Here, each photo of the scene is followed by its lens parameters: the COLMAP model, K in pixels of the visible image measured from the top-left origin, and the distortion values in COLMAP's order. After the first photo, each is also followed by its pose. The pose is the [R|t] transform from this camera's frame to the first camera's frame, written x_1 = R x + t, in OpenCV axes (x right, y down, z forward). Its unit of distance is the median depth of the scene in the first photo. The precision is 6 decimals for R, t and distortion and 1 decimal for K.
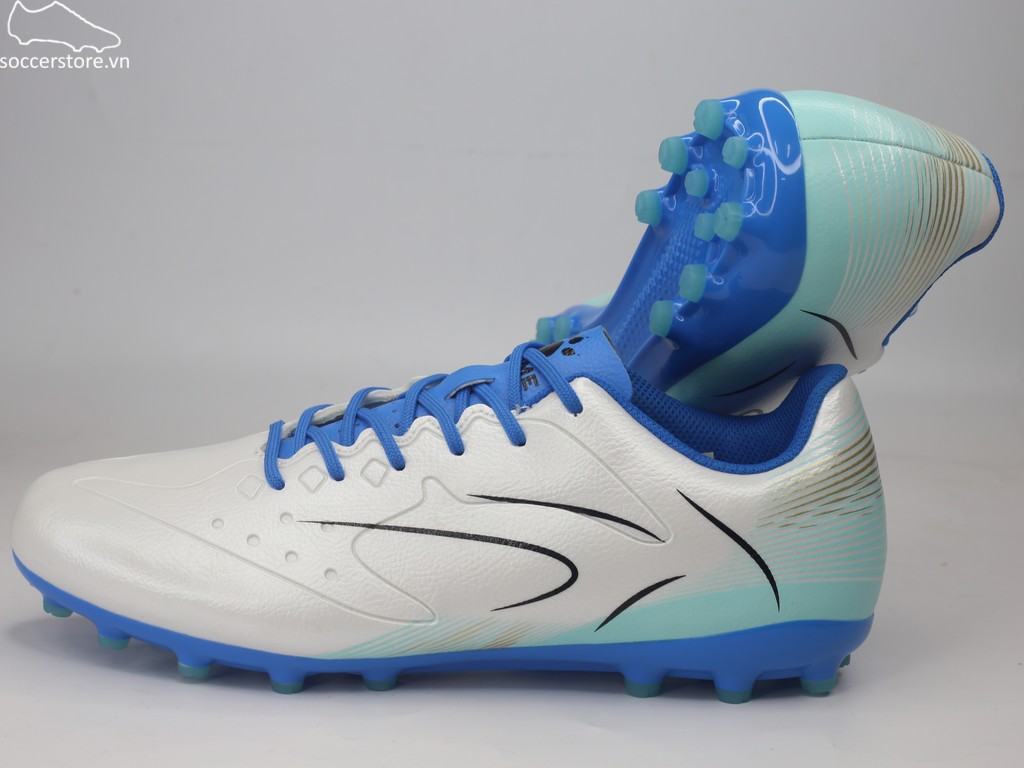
lens RADIAL K [[1737.7, 0, 512.0], [0, 1737.7, 384.0], [0, 0, 1]] dist [-0.139742, -0.121953]
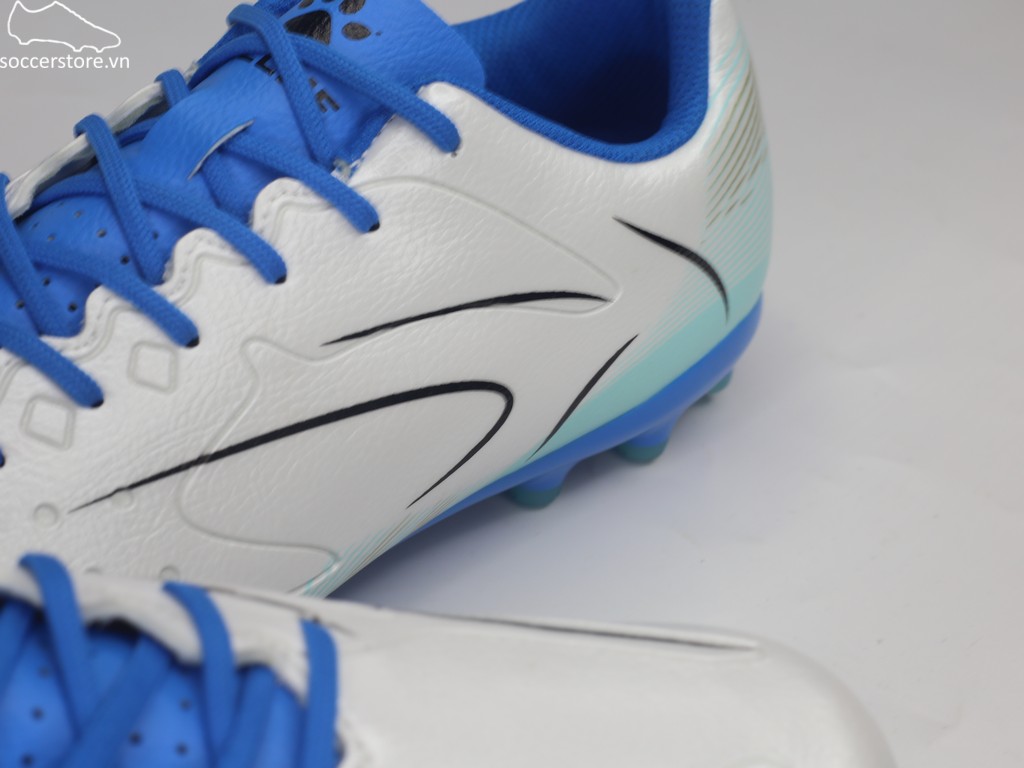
lens RADIAL K [[1904.5, 0, 512.0], [0, 1904.5, 384.0], [0, 0, 1]] dist [-0.128464, -0.135034]
pose [[0.718508, -0.404688, 0.565662, -0.339770], [0.114876, 0.871176, 0.477343, -0.216032], [-0.685966, -0.277994, 0.672436, 0.536292]]
